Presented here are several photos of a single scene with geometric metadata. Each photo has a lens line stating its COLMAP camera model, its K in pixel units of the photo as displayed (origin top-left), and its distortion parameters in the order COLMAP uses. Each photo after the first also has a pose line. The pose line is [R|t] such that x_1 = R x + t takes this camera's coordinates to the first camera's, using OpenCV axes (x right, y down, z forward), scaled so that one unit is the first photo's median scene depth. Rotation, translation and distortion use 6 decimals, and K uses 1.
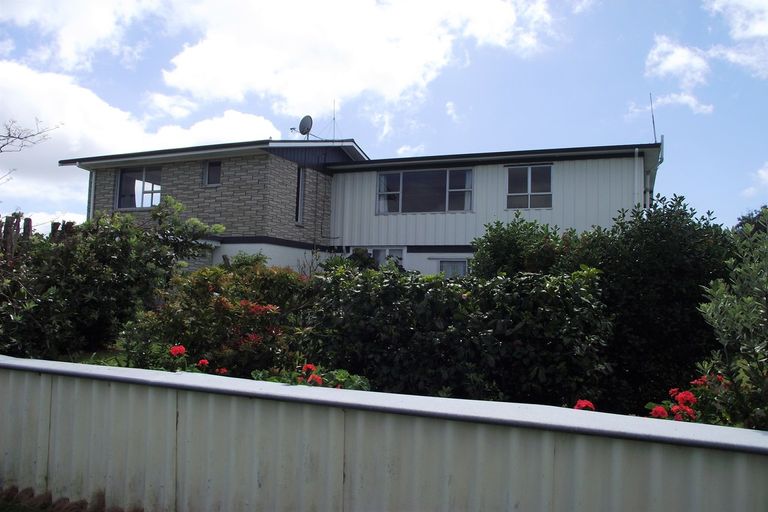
lens RADIAL K [[605.9, 0, 385.1], [0, 605.9, 249.5], [0, 0, 1]] dist [0.009037, 0.001513]
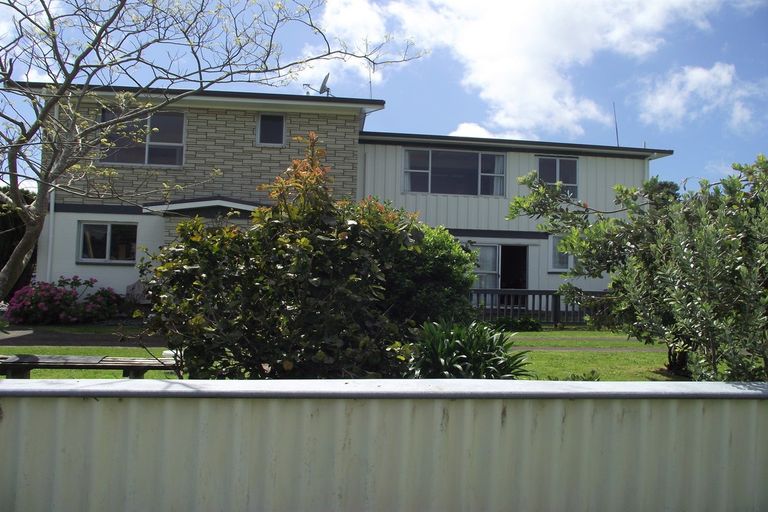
lens RADIAL K [[605.9, 0, 384.3], [0, 605.9, 262.4], [0, 0, 1]] dist [0.009037, 0.001513]
pose [[0.846658, -0.000396, 0.532137, -0.563351], [-0.032038, 0.998148, 0.051716, 0.001511], [-0.531172, -0.060834, 0.845077, 0.232701]]
